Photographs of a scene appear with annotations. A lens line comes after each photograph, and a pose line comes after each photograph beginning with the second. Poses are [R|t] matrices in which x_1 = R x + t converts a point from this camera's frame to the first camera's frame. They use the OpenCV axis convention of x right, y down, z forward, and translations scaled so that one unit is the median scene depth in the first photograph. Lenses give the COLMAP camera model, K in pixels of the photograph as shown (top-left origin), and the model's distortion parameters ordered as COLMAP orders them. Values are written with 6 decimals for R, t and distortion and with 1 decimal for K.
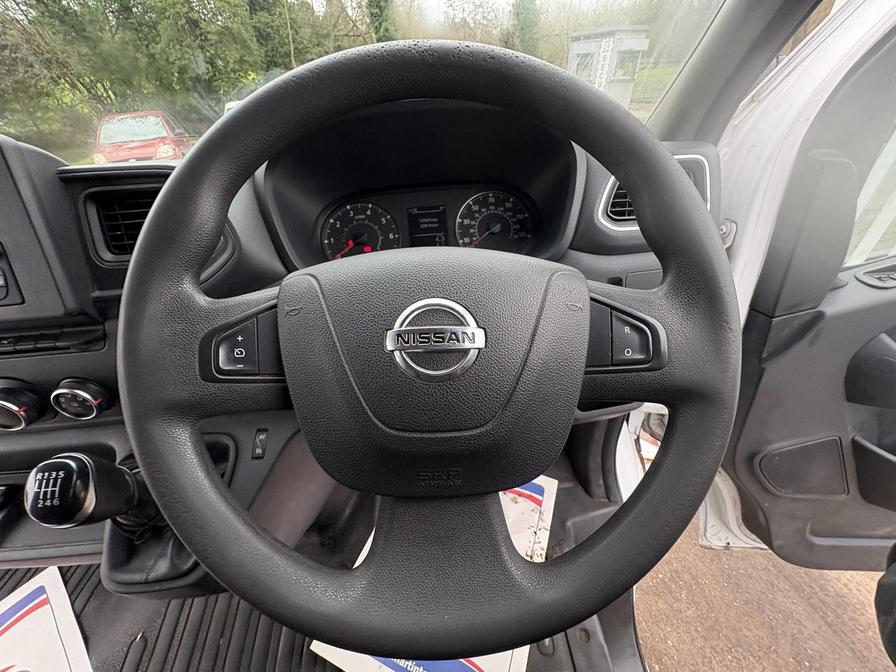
lens RADIAL K [[355.8, 0, 445.9], [0, 355.8, 337.0], [0, 0, 1]] dist [0.001994, -0.000079]
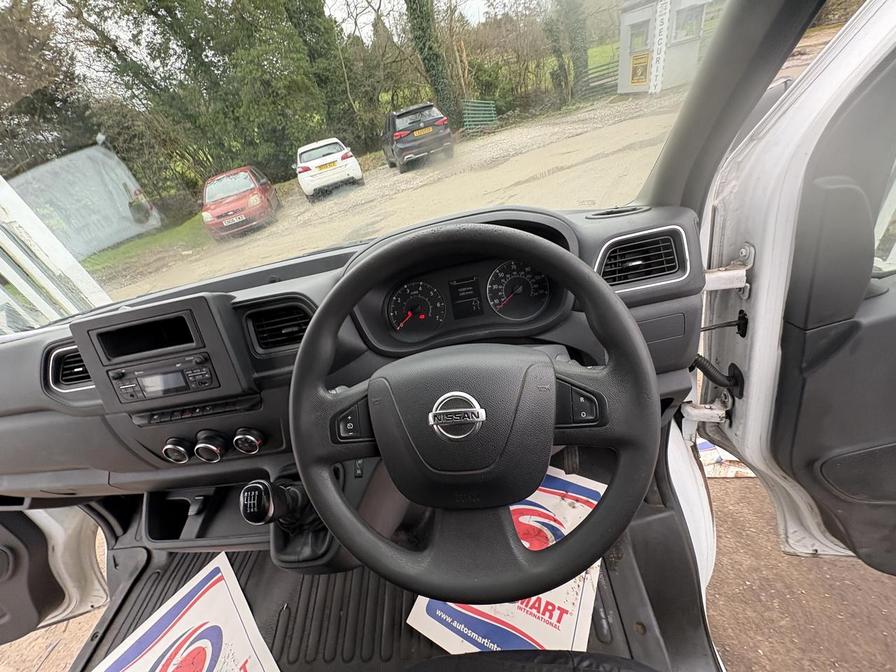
lens RADIAL K [[355.8, 0, 447.9], [0, 355.8, 334.9], [0, 0, 1]] dist [0.001994, -0.000079]
pose [[0.978486, -0.087067, -0.187041, 0.108760], [0.085398, 0.996202, -0.016975, -0.137784], [0.187808, 0.000637, 0.982205, -0.264008]]
